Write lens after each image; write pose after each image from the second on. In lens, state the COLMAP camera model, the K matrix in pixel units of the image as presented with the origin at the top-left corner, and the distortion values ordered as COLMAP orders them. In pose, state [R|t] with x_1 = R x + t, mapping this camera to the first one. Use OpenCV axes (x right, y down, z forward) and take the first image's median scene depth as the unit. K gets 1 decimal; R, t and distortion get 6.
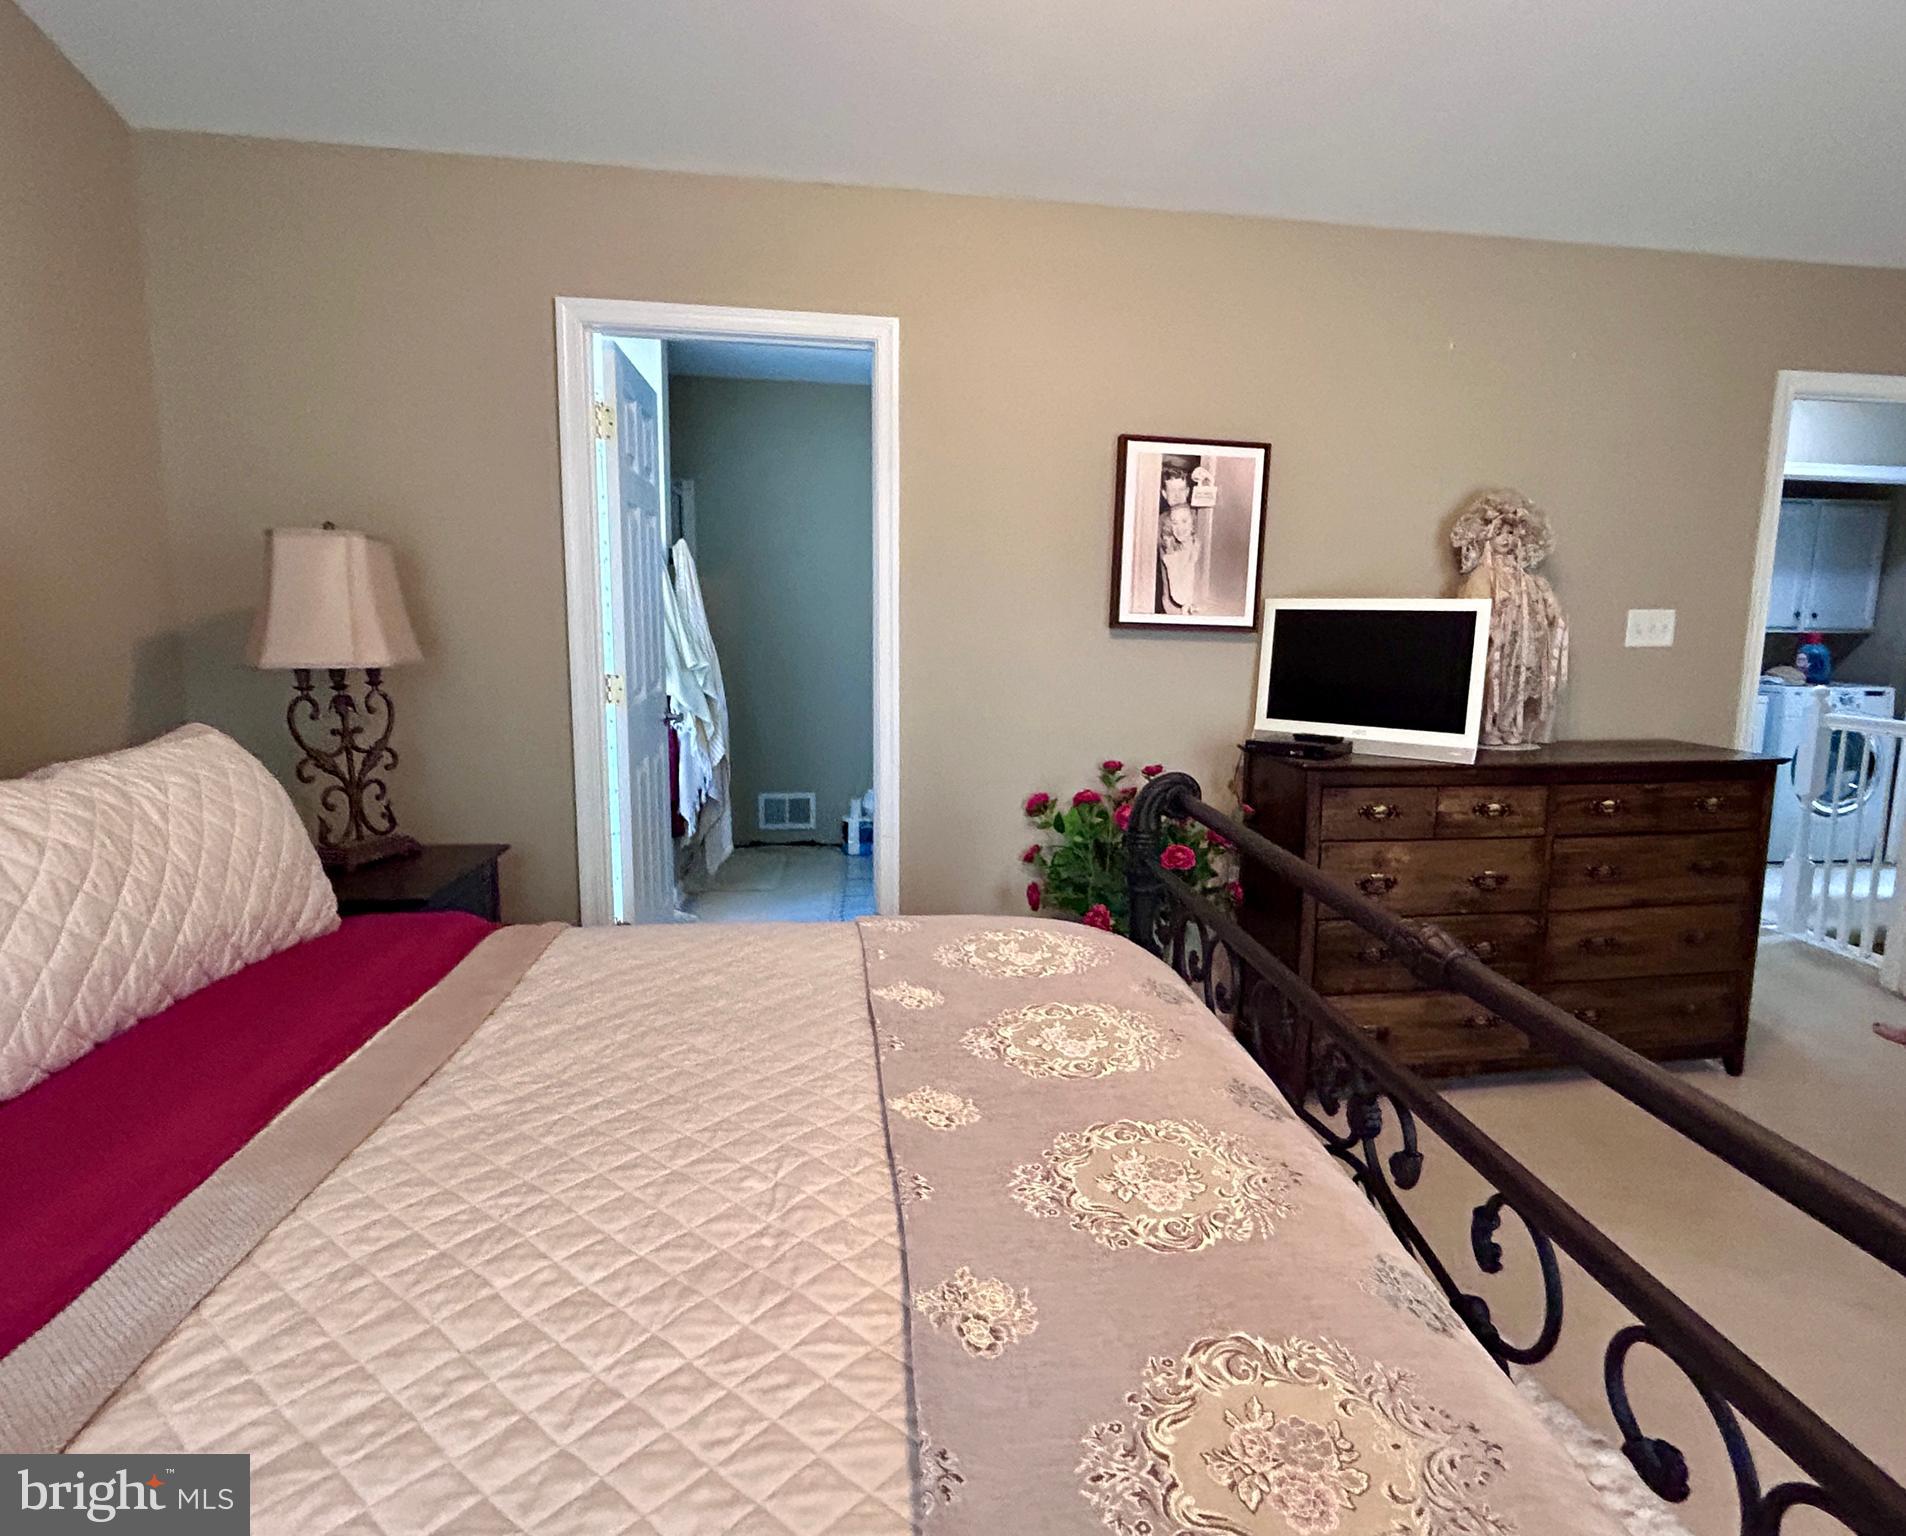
lens RADIAL K [[1071.7, 0, 973.7], [0, 1071.7, 778.1], [0, 0, 1]] dist [-0.000428, -0.003381]
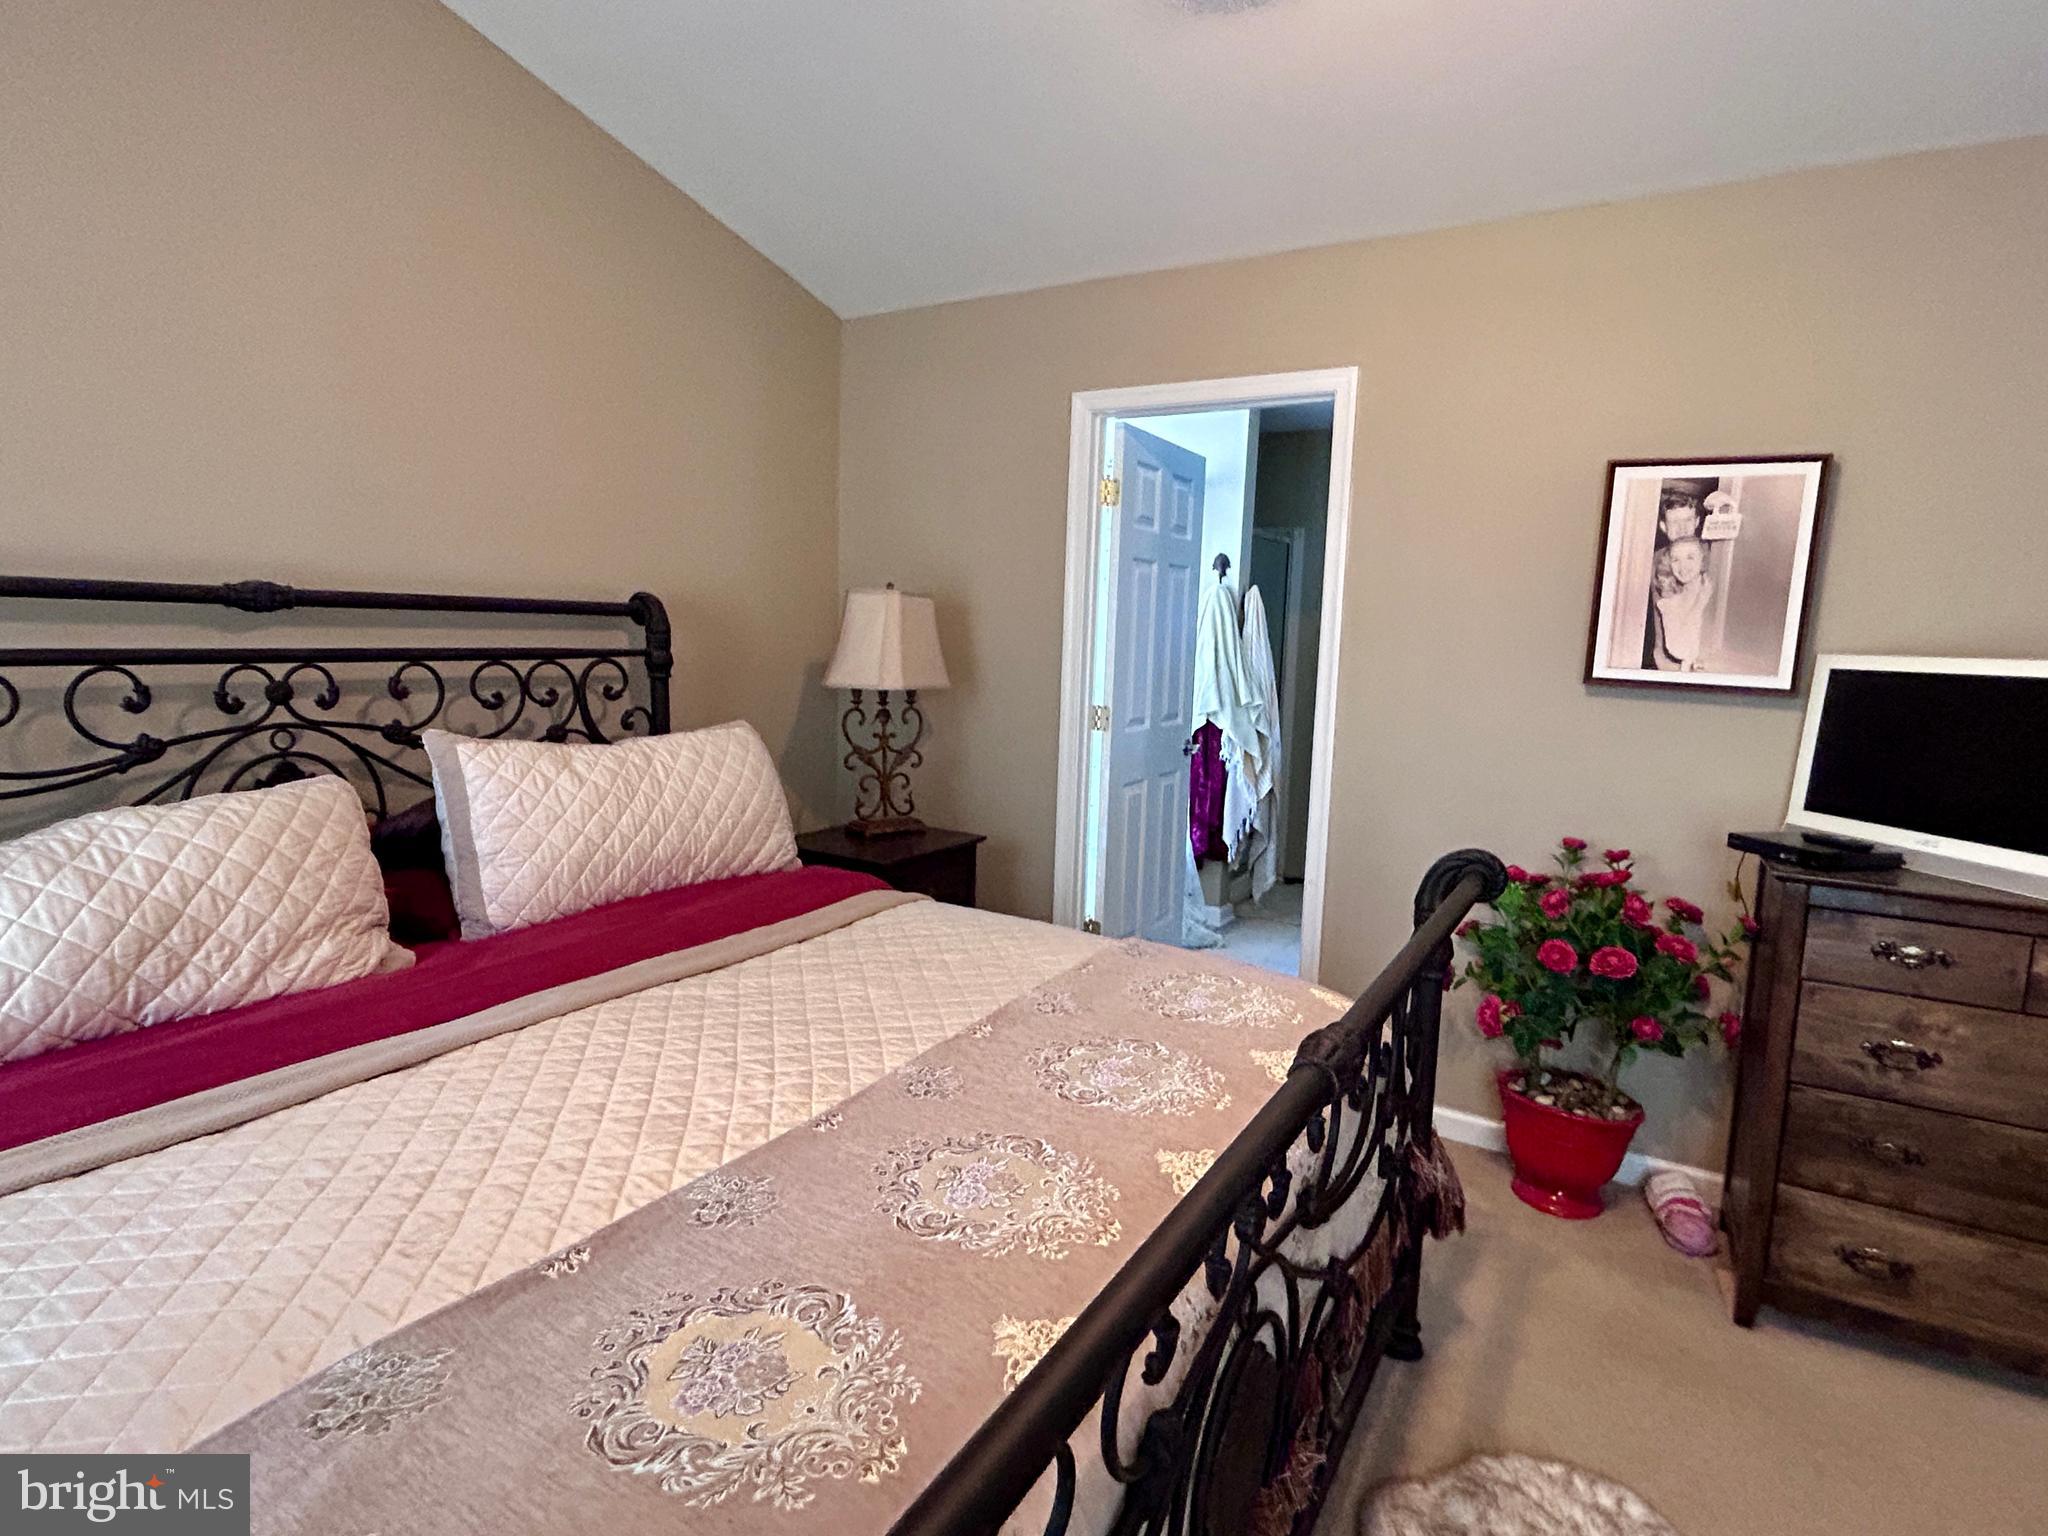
lens RADIAL K [[1063.2, 0, 1016.4], [0, 1063.2, 764.6], [0, 0, 1]] dist [-0.005233, 0.002057]
pose [[0.762116, 0.090290, -0.641114, 0.341900], [-0.118923, 0.992902, -0.001535, -0.021154], [0.636425, 0.077414, 0.767444, 0.064094]]
